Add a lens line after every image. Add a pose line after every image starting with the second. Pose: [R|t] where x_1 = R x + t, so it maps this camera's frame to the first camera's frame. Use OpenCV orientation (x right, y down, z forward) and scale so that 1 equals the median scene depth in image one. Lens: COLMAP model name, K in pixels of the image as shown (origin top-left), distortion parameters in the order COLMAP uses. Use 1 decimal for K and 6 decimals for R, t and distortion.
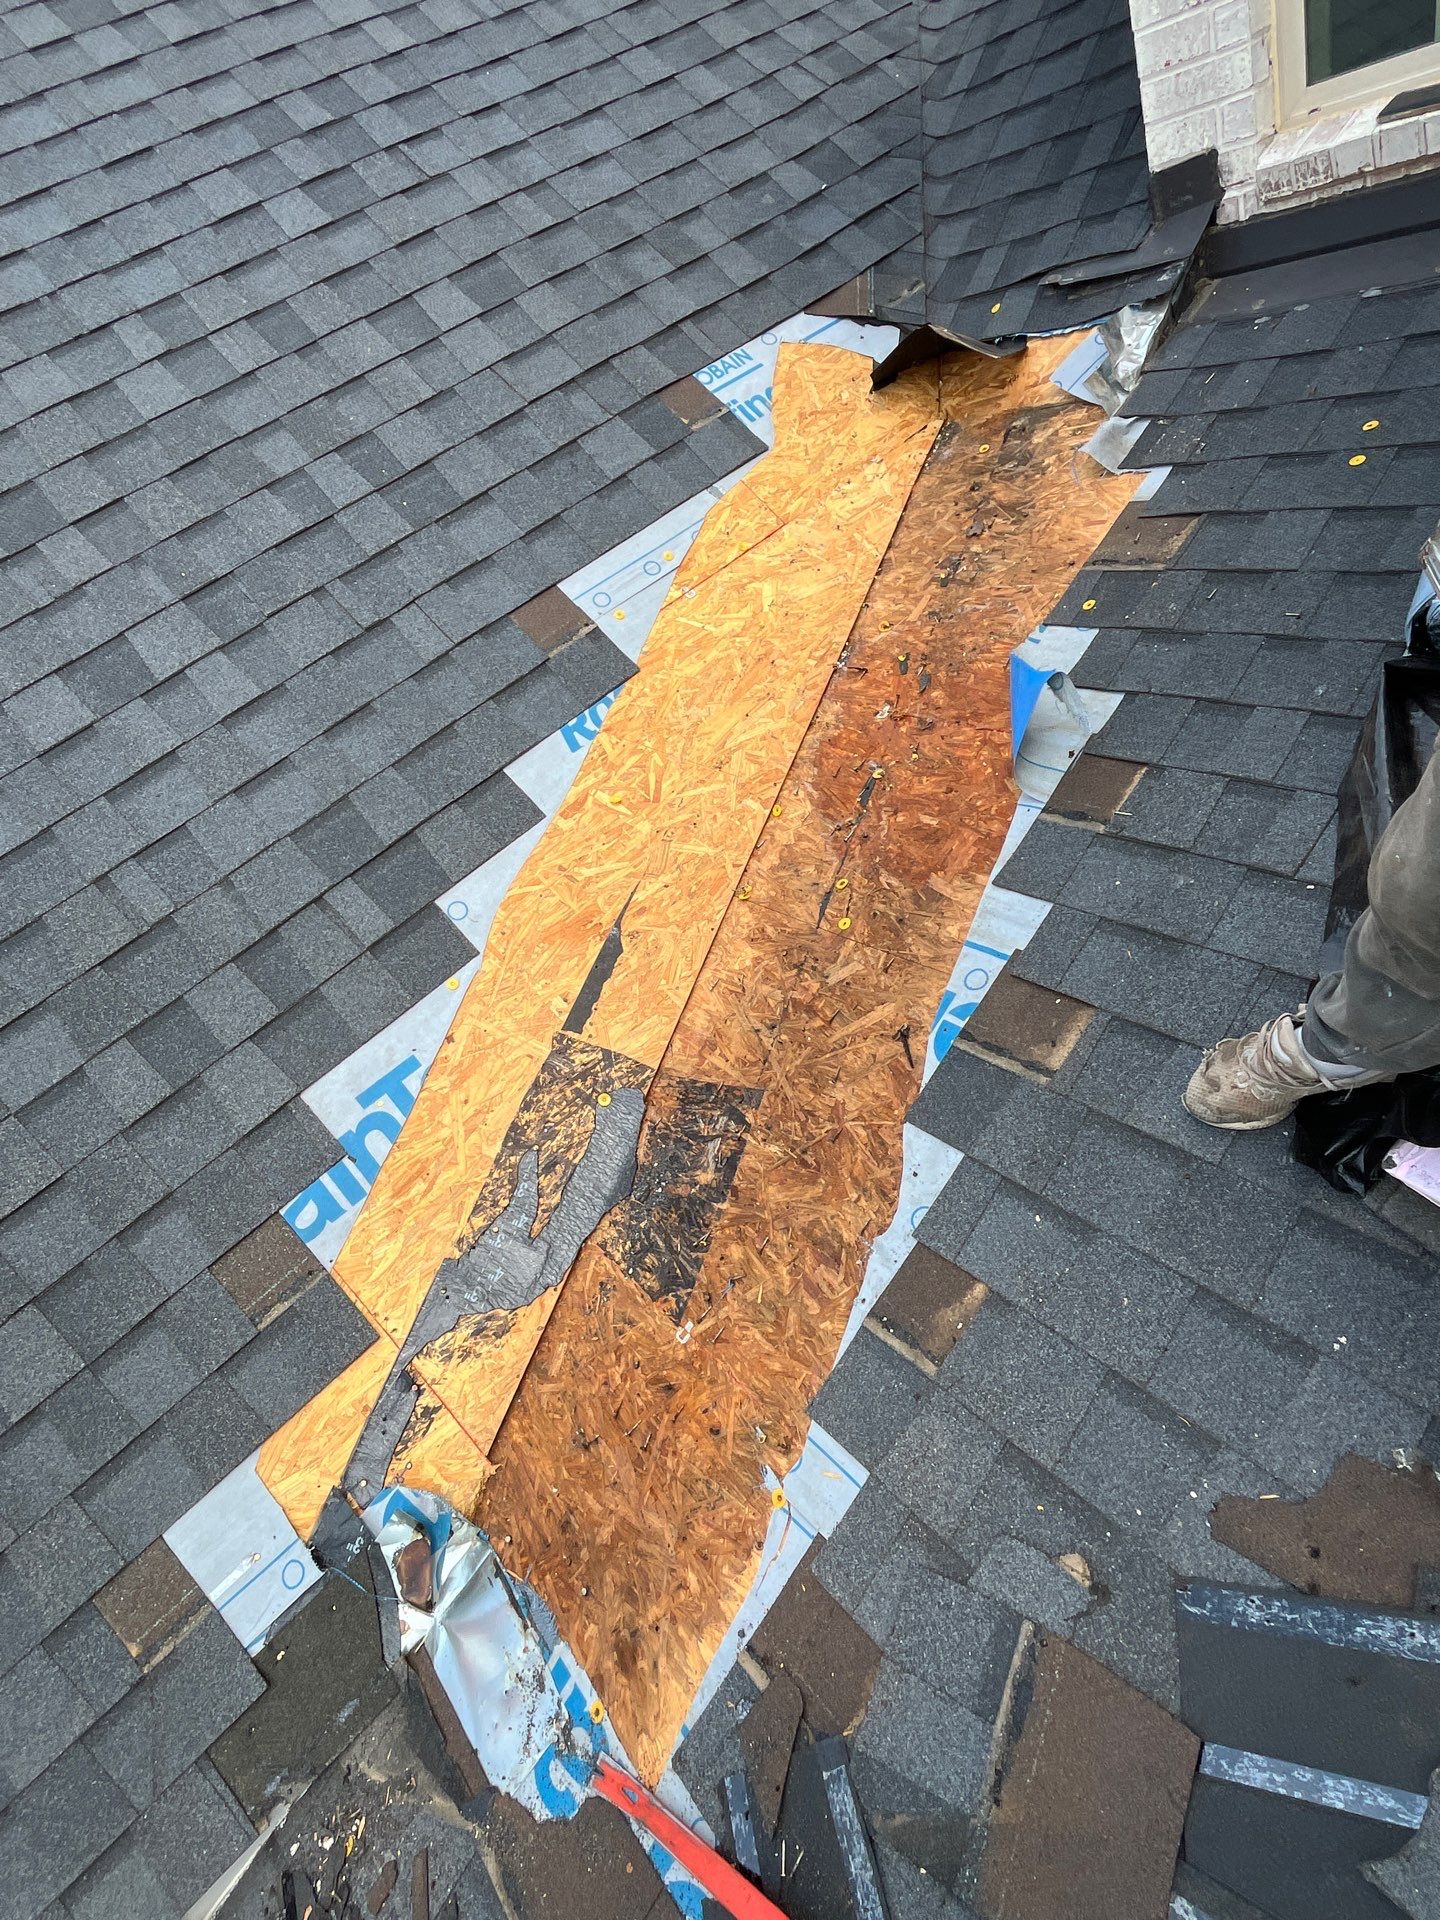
lens RADIAL K [[1000.0, 0, 711.8], [0, 1000.0, 955.0], [0, 0, 1]] dist [-0.002722, -0.000263]
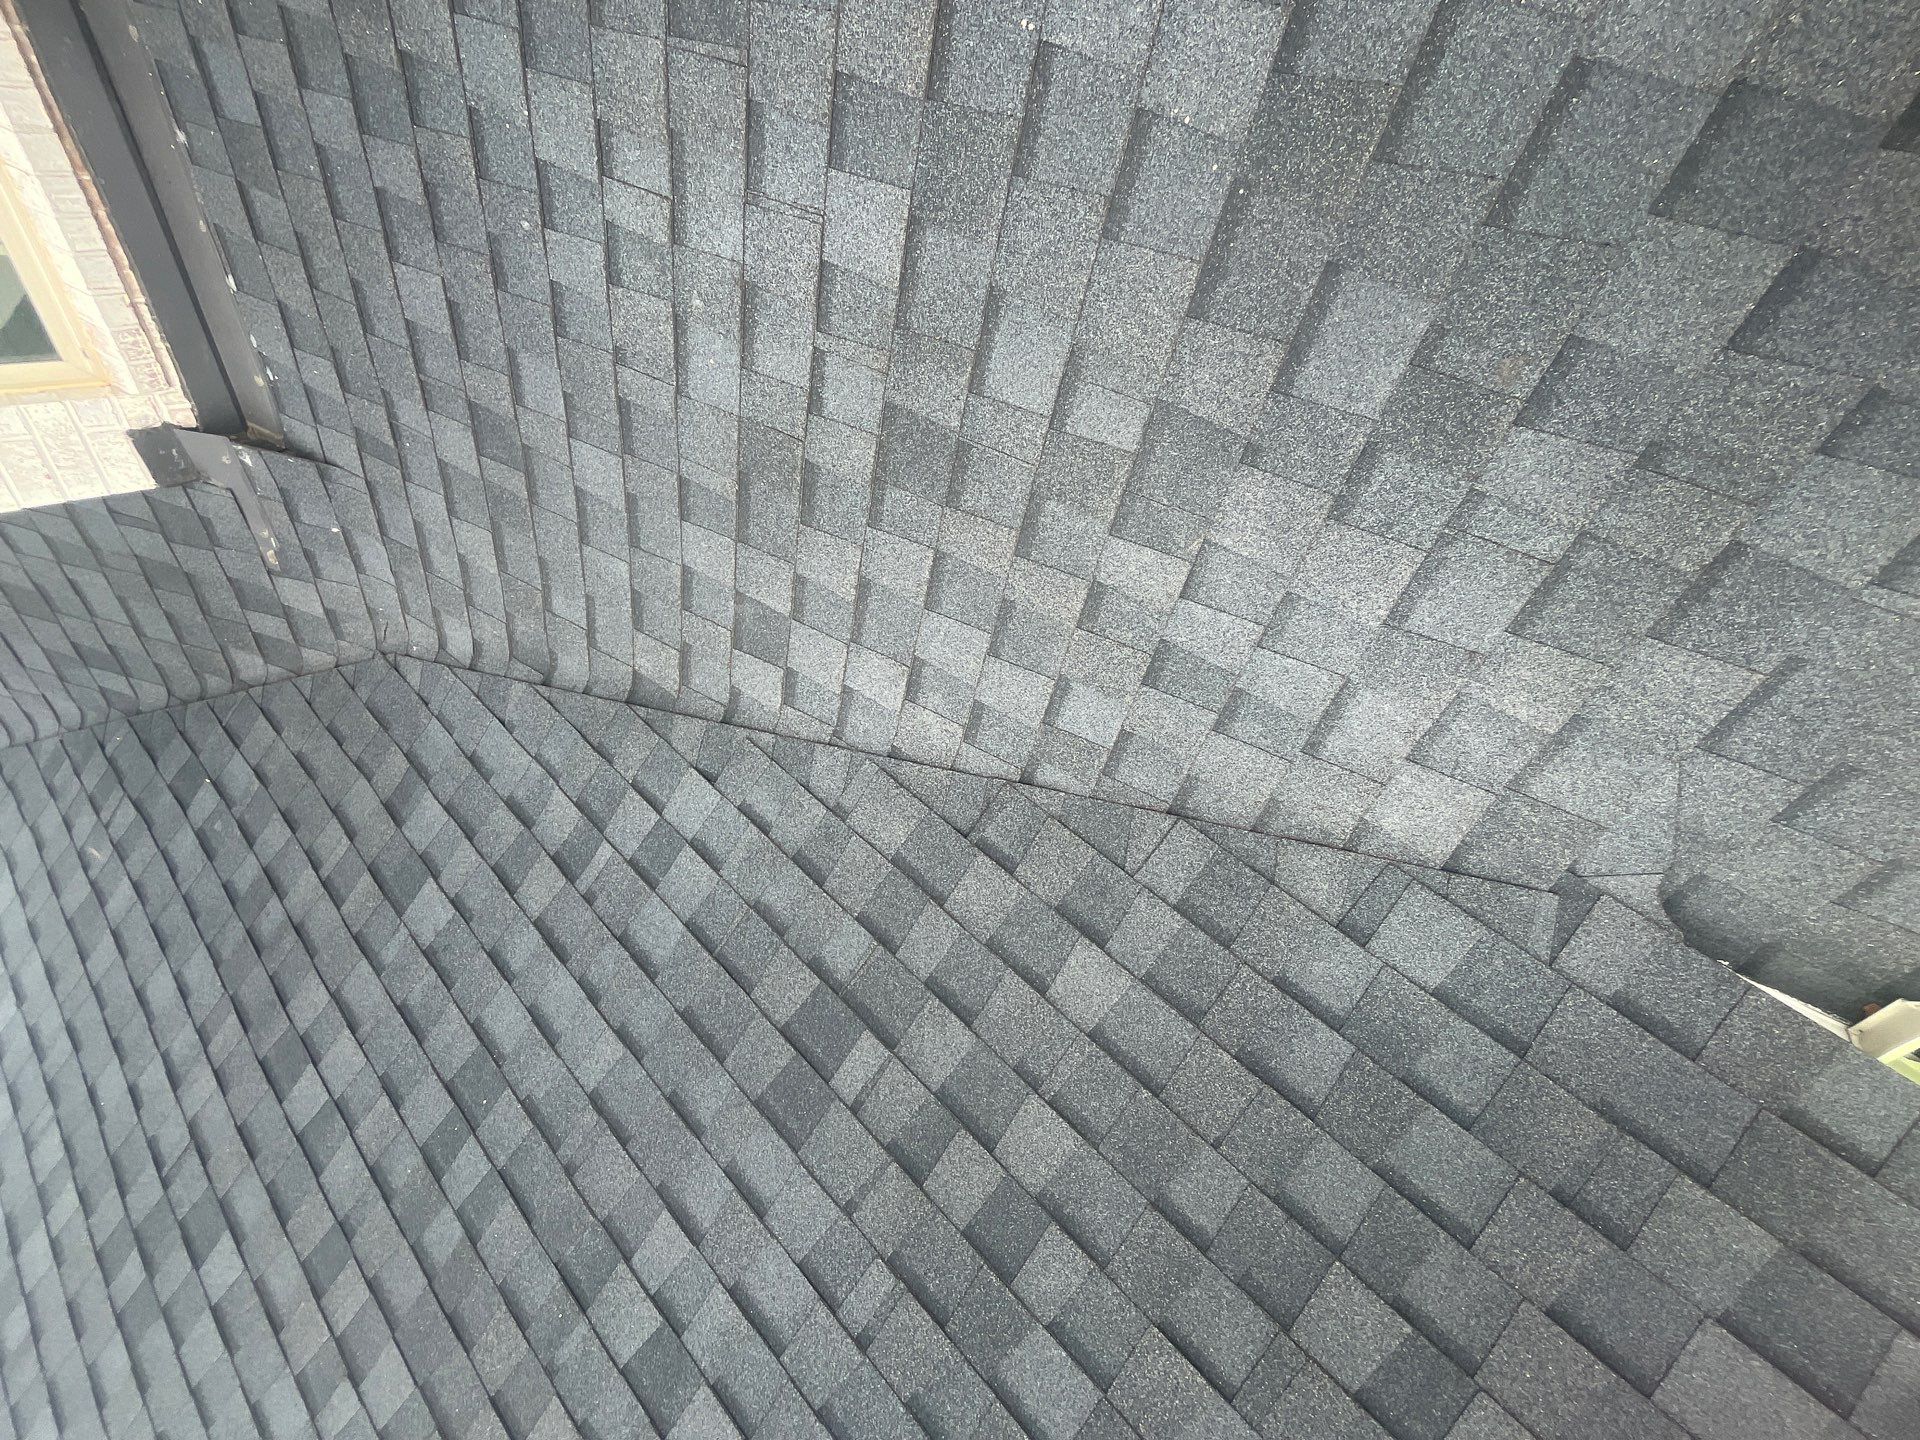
lens RADIAL K [[779.0, 0, 957.1], [0, 779.0, 720.7], [0, 0, 1]] dist [-0.002288, -0.000174]
pose [[-0.162996, -0.974584, 0.153685, -0.138993], [0.986591, -0.159678, 0.033774, 0.084472], [-0.008375, 0.157130, 0.987542, 0.140265]]
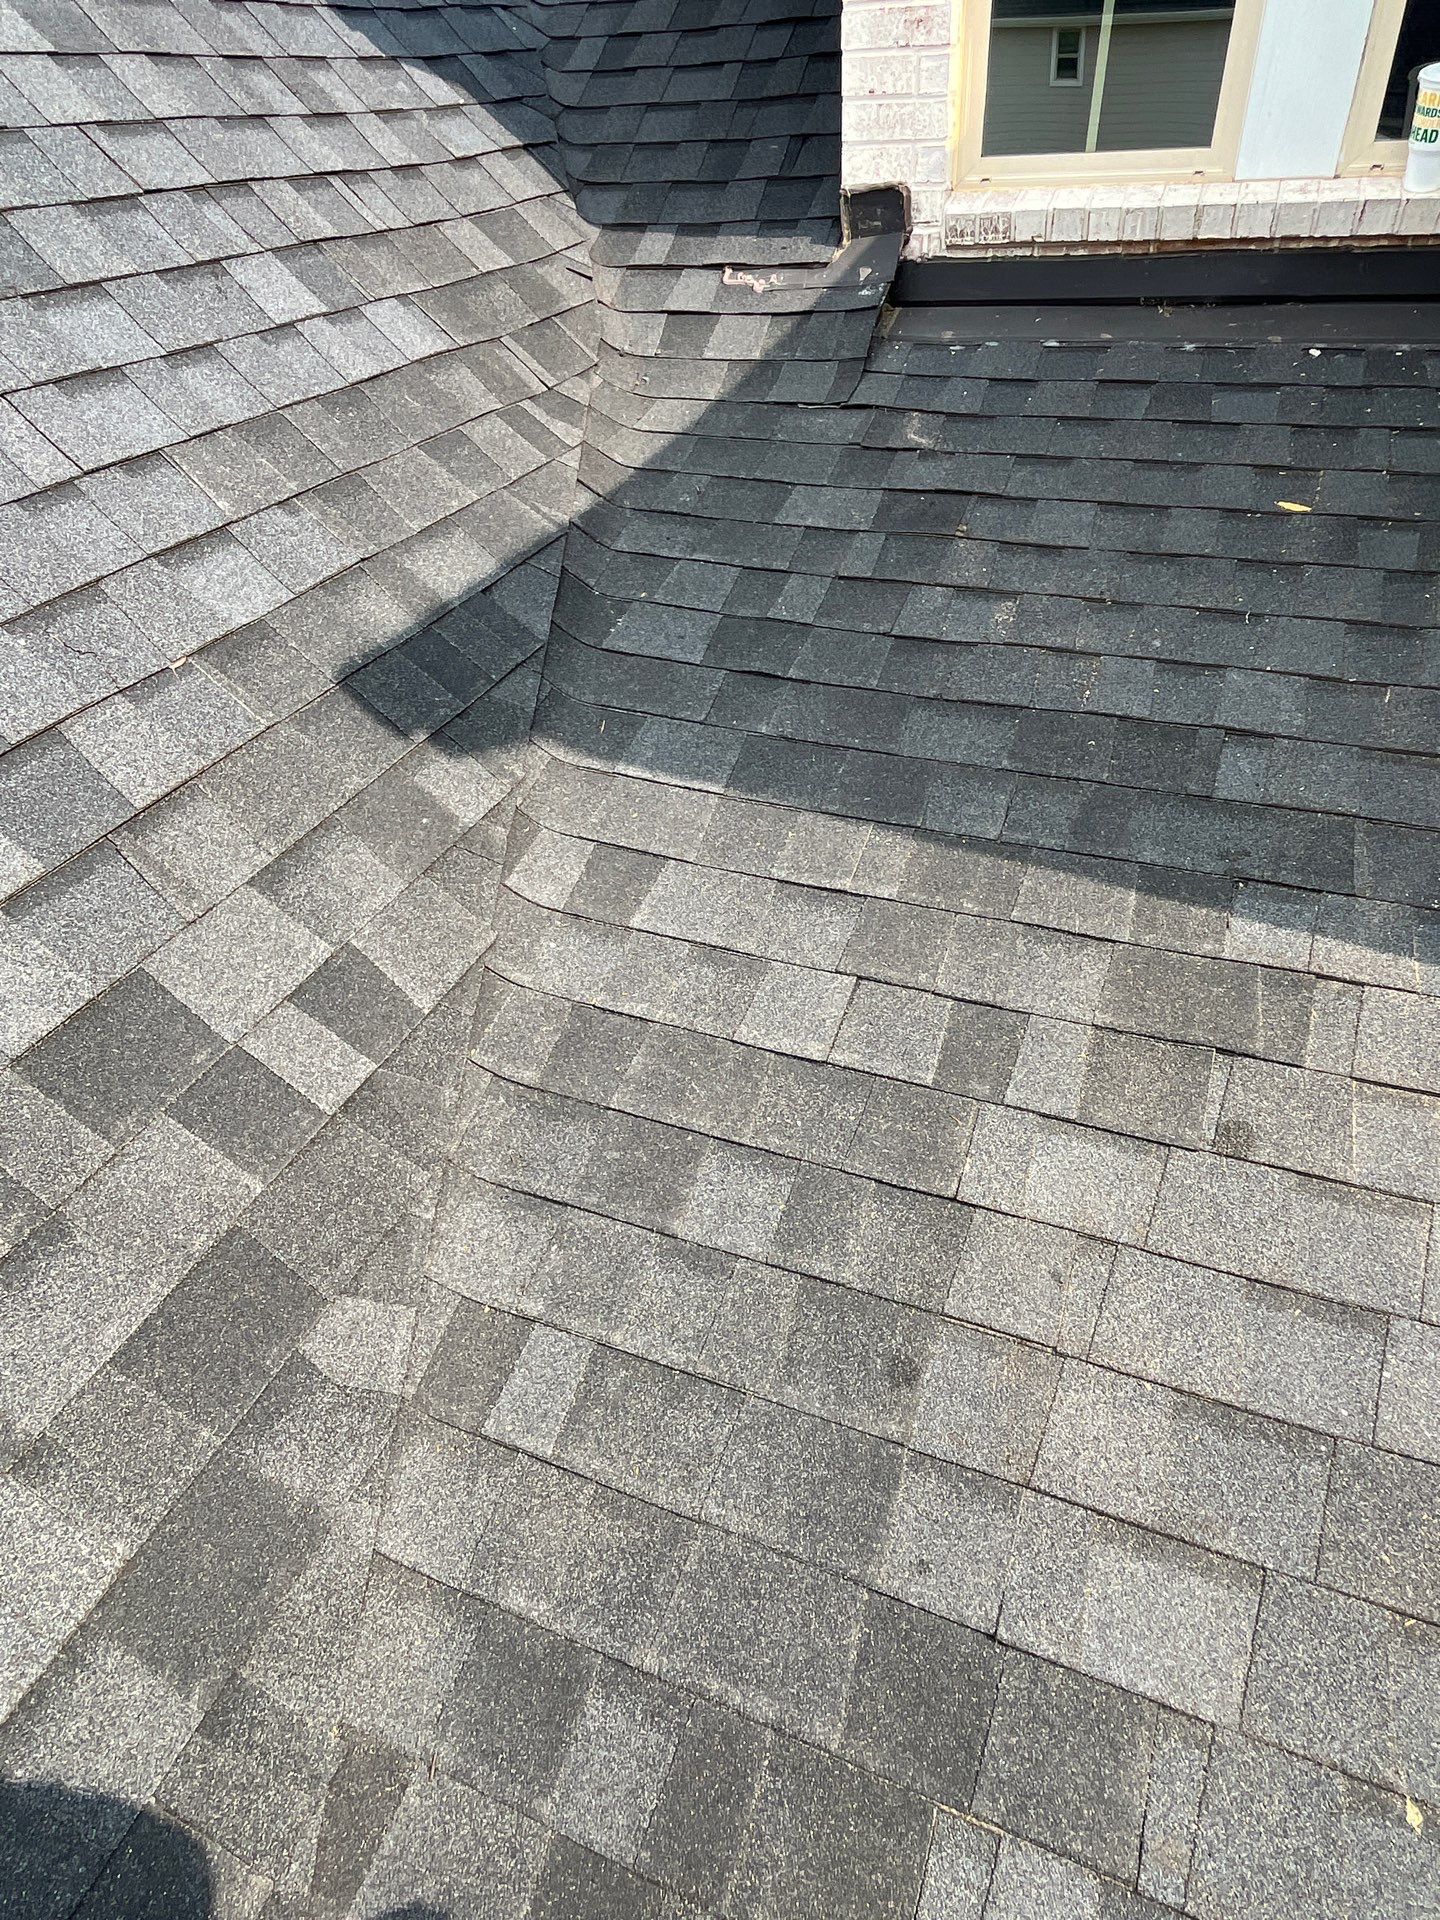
lens RADIAL K [[1138.2, 0, 716.5], [0, 1138.2, 952.5], [0, 0, 1]] dist [-0.001224, -0.002603]
pose [[0.840140, -0.005157, 0.542345, -0.337558], [0.074528, 0.991567, -0.106023, 0.117262], [-0.537224, 0.129494, 0.833439, 0.217527]]
